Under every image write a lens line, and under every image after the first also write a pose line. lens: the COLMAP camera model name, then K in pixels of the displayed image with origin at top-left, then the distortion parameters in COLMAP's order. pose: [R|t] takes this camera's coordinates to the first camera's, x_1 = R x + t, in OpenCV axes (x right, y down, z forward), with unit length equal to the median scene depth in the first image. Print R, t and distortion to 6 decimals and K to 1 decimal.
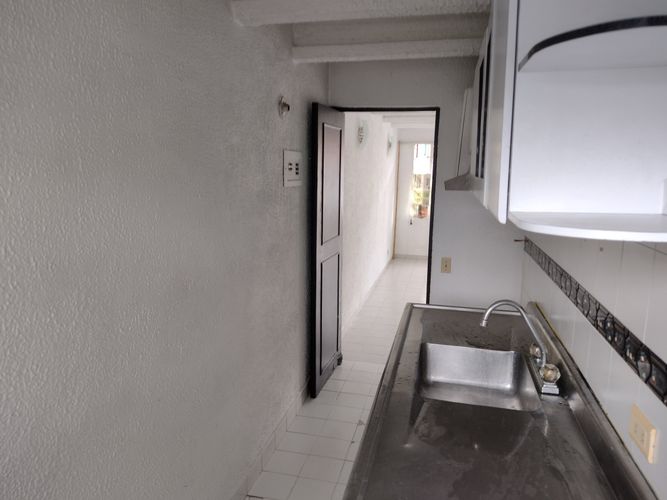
lens RADIAL K [[497.5, 0, 332.5], [0, 497.5, 249.9], [0, 0, 1]] dist [0.015437, 0.004292]
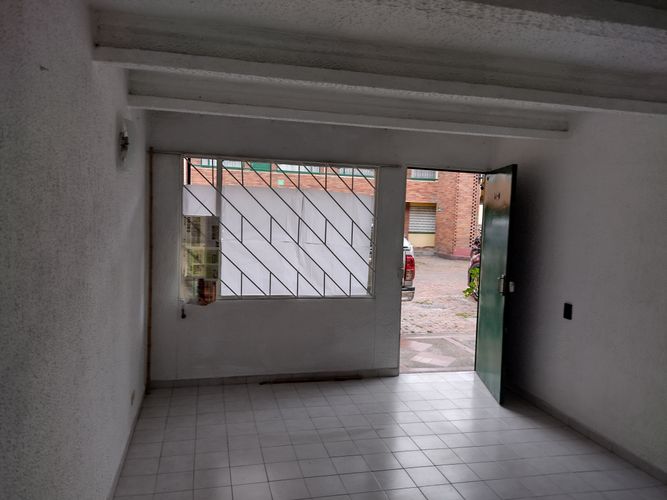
lens RADIAL K [[497.5, 0, 332.7], [0, 497.5, 251.6], [0, 0, 1]] dist [0.015437, 0.004292]
pose [[0.886698, -0.031105, 0.461302, 0.064827], [0.057149, 0.997457, -0.042593, -0.088378], [-0.458804, 0.064130, 0.886220, 0.500308]]
